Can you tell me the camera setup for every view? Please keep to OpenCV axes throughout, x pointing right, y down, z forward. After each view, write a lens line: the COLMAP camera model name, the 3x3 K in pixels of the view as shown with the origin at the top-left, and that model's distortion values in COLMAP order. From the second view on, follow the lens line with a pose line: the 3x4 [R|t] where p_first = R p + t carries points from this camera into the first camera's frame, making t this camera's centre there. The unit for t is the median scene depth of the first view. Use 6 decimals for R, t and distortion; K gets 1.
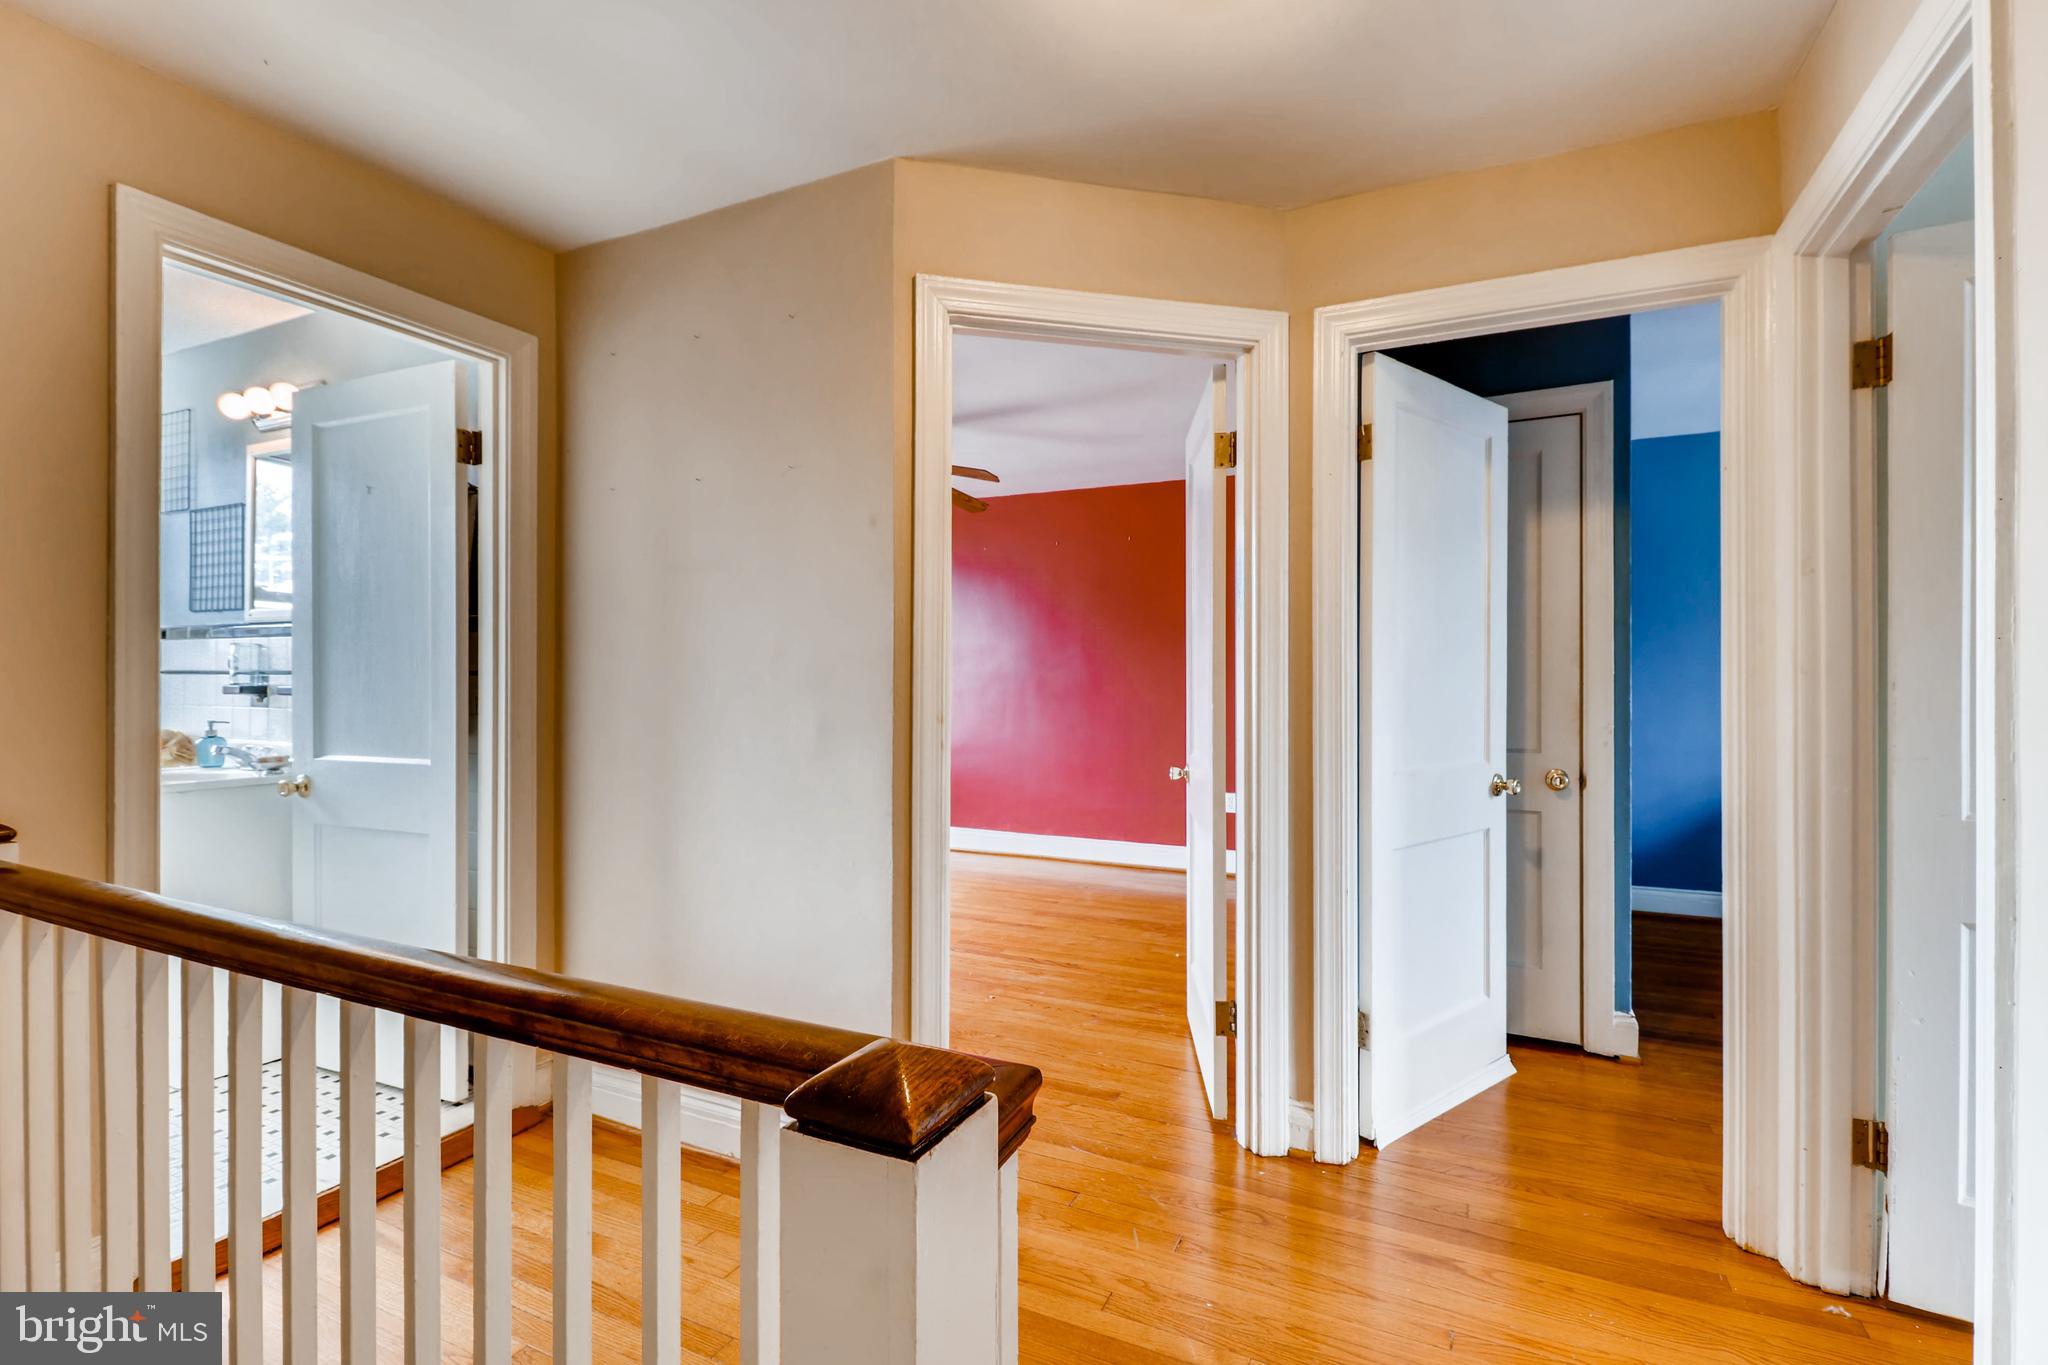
lens RADIAL K [[932.1, 0, 1028.5], [0, 932.1, 681.5], [0, 0, 1]] dist [0.015724, -0.012394]
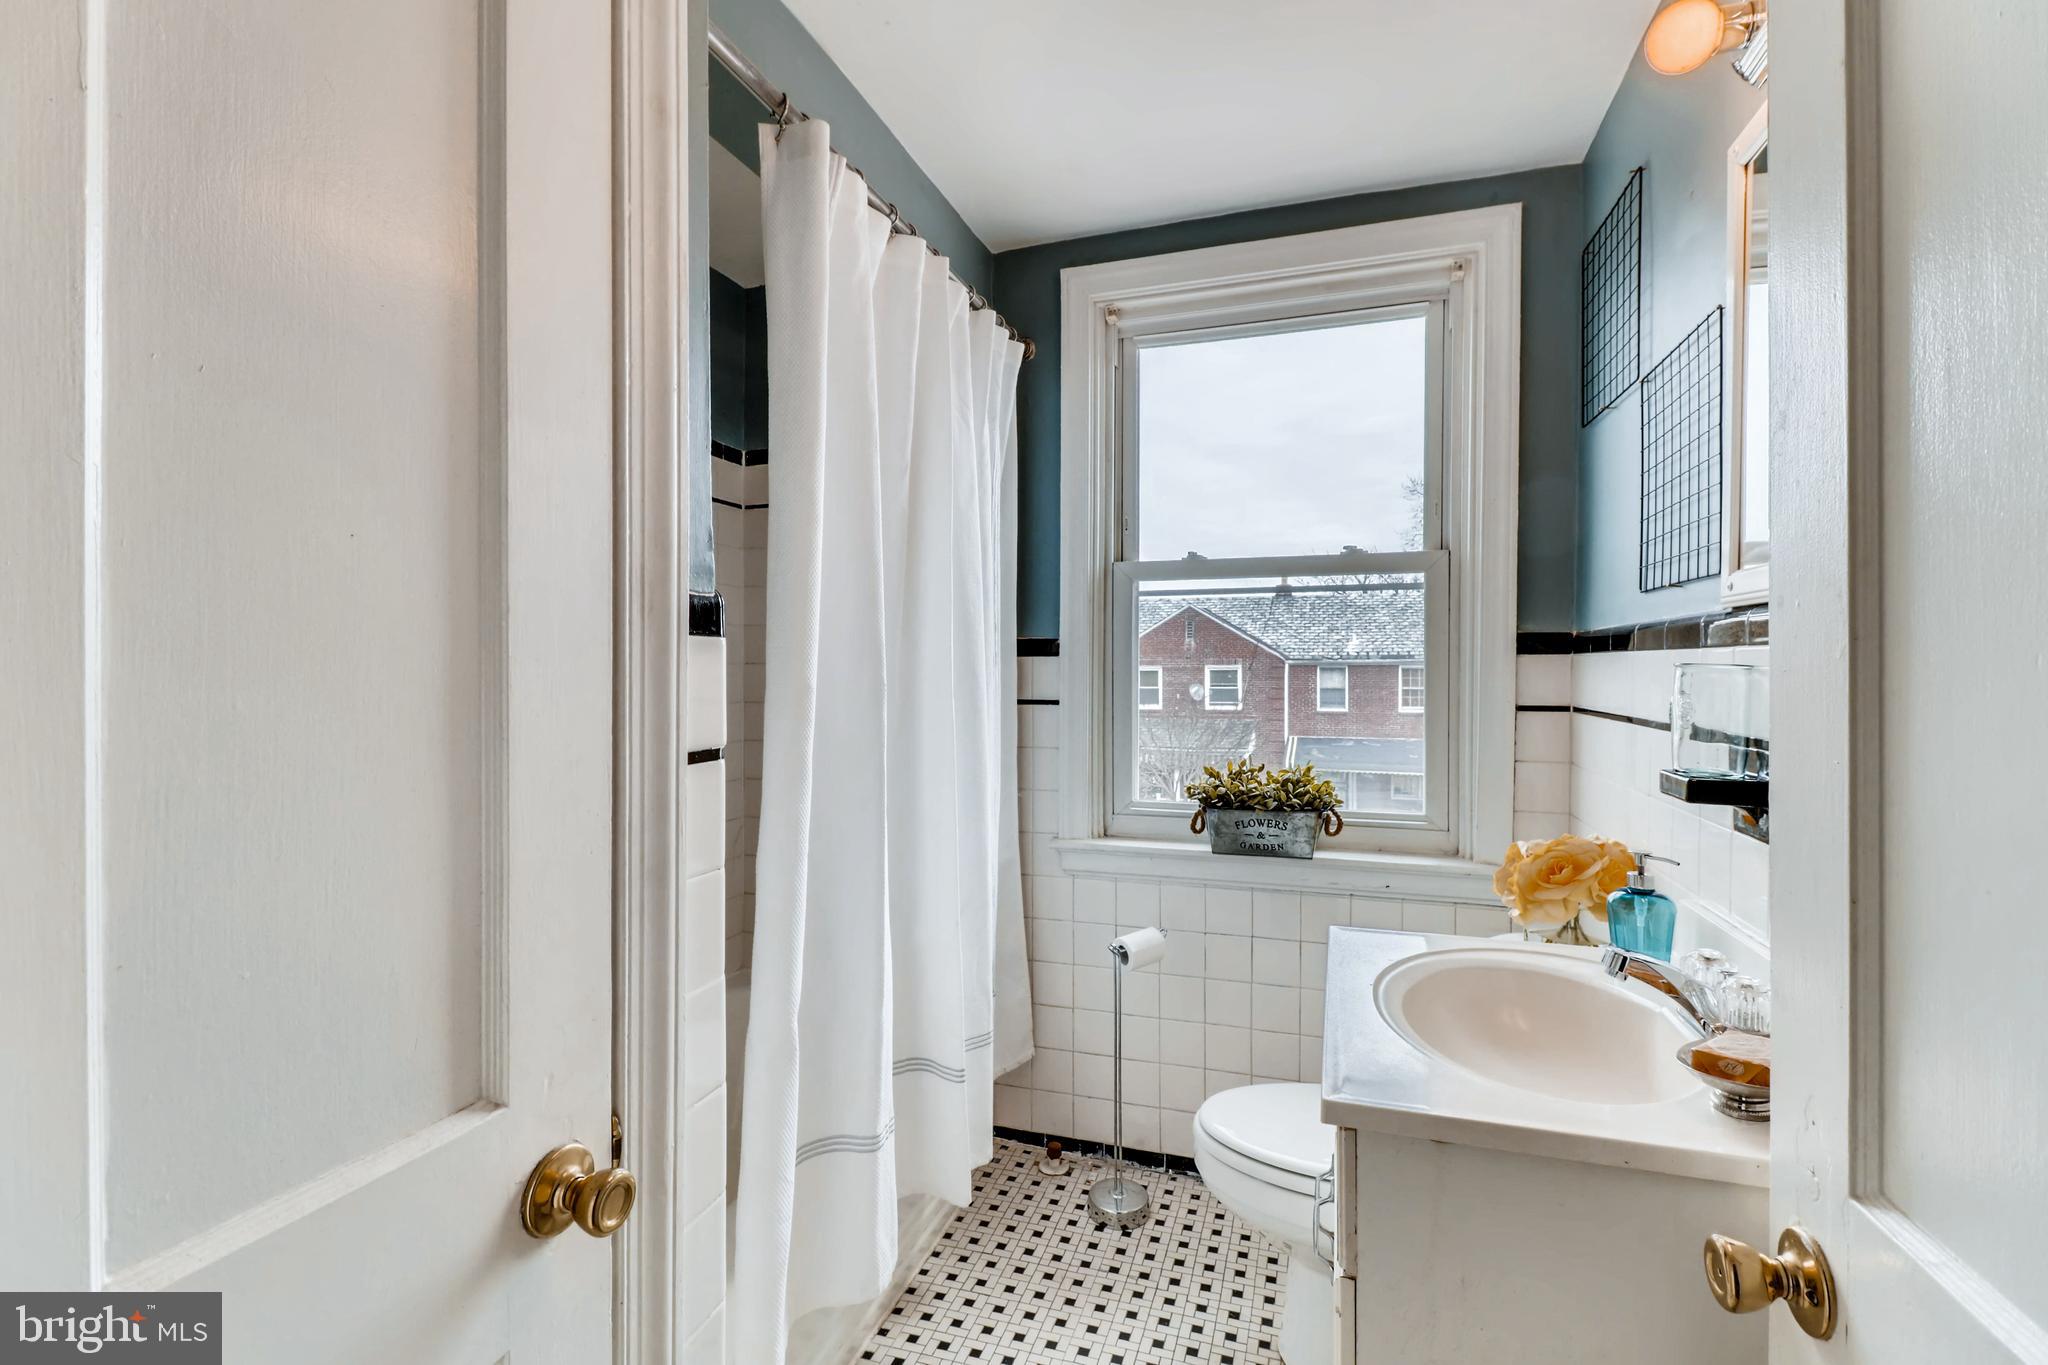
lens RADIAL K [[932.1, 0, 1023.1], [0, 932.1, 677.7], [0, 0, 1]] dist [0.015724, -0.012394]
pose [[0.107965, 0.001258, -0.994154, -0.496444], [0.000236, 0.999999, 0.001291, -0.034962], [0.994155, -0.000374, 0.107965, 0.687623]]
